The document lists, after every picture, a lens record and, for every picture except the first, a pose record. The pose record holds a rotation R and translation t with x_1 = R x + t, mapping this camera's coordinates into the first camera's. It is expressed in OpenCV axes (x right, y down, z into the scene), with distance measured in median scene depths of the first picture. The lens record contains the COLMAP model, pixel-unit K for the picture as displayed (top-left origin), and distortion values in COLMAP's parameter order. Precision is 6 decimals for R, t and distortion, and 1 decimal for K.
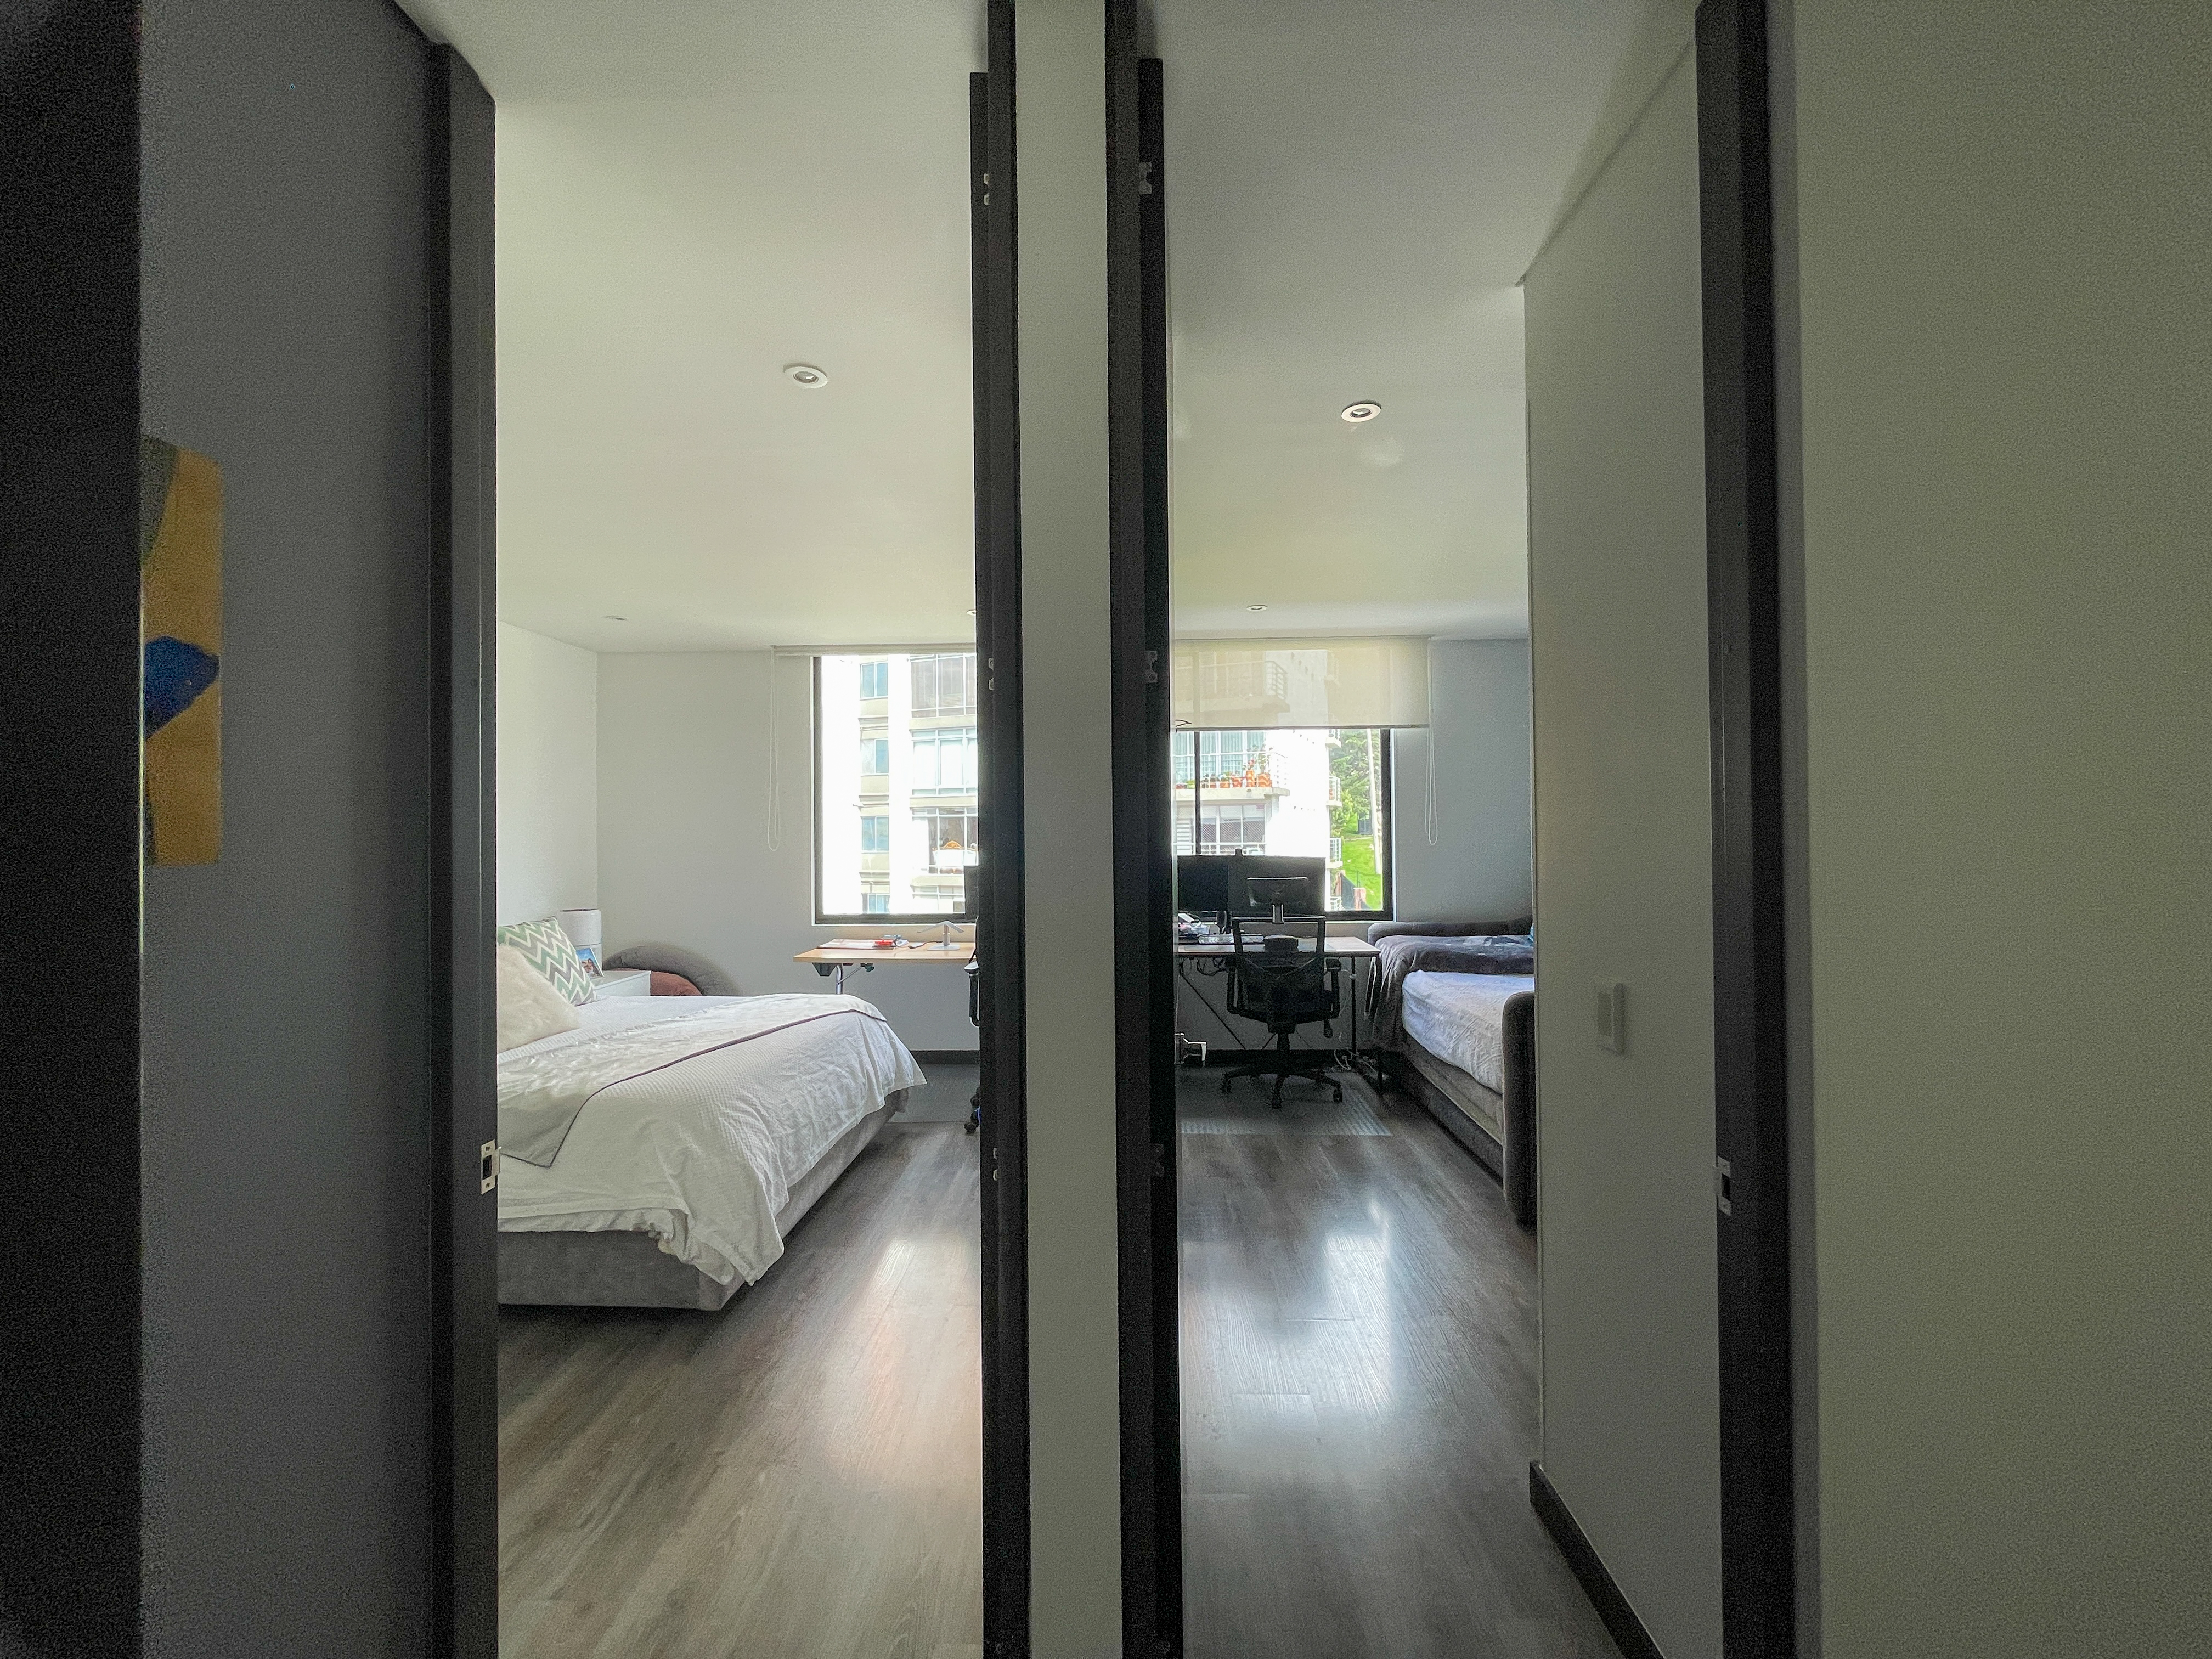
lens RADIAL K [[892.3, 0, 1105.9], [0, 892.3, 825.2], [0, 0, 1]] dist [-0.002537, -0.000040]
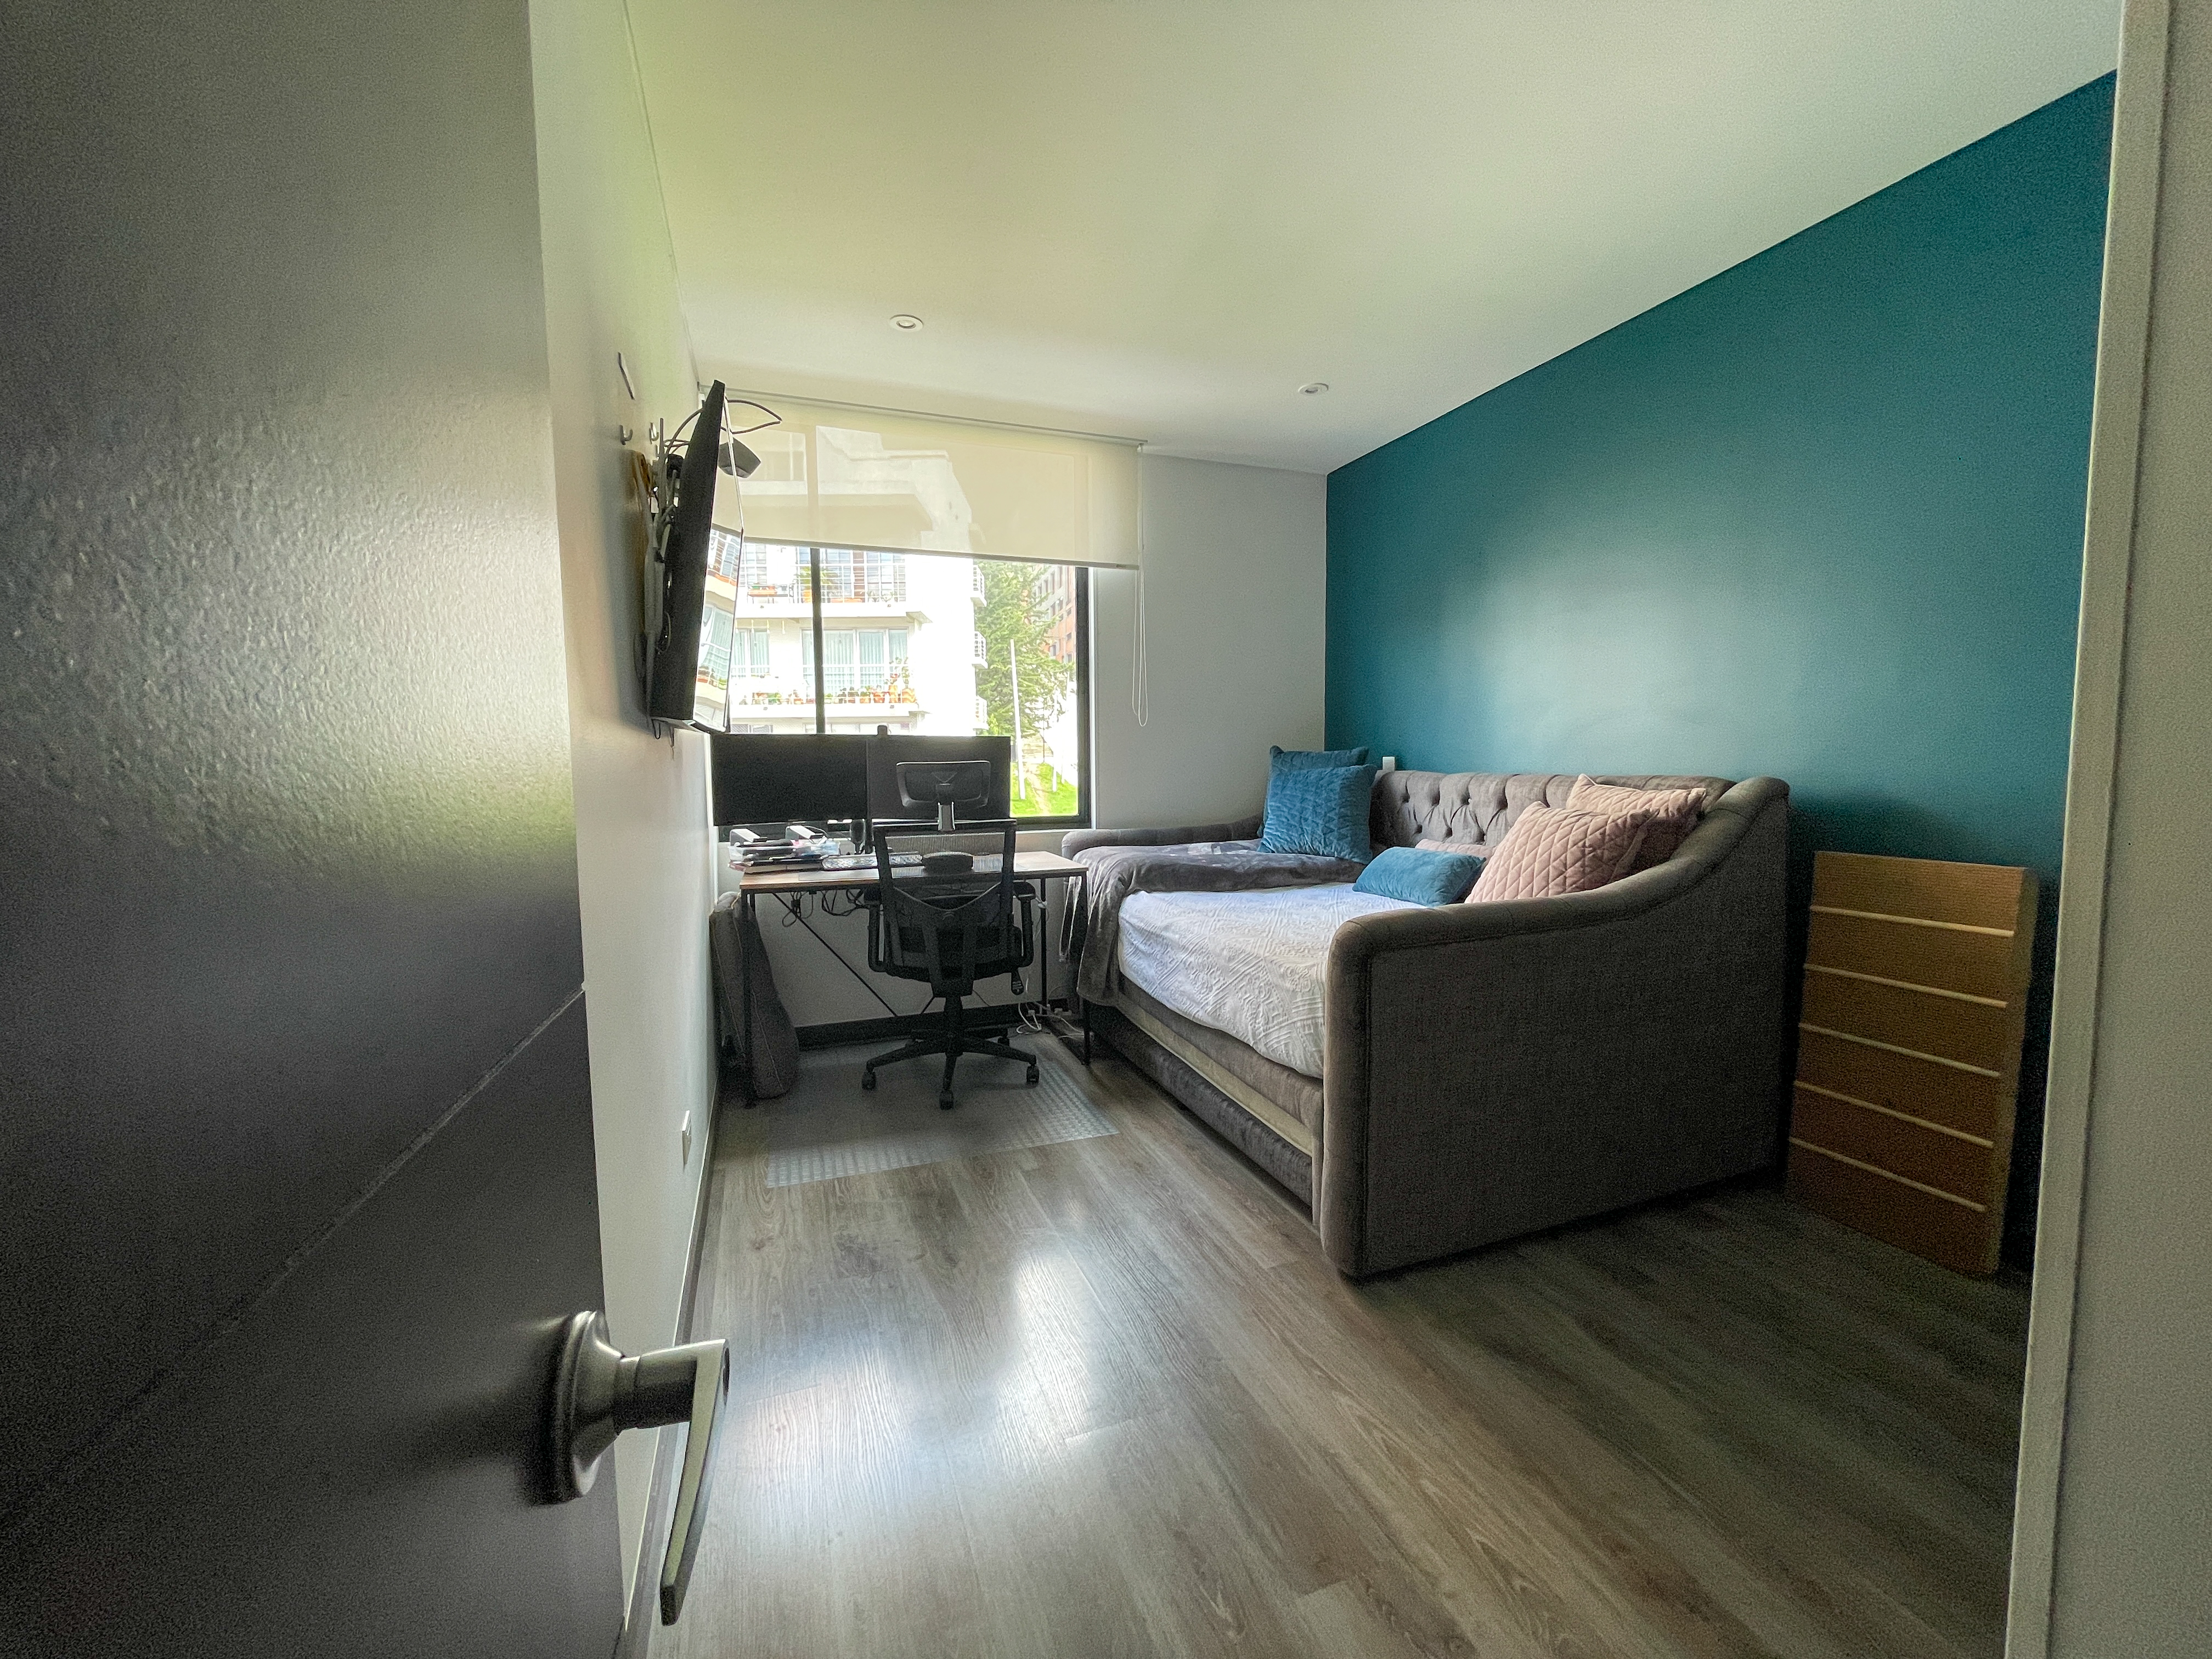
lens RADIAL K [[889.9, 0, 1105.5], [0, 889.9, 826.4], [0, 0, 1]] dist [-0.000361, -0.000423]
pose [[0.923409, -0.028156, 0.382784, 0.050425], [-0.002837, 0.996778, 0.080164, 0.052139], [-0.383808, -0.075110, 0.920353, 0.347329]]
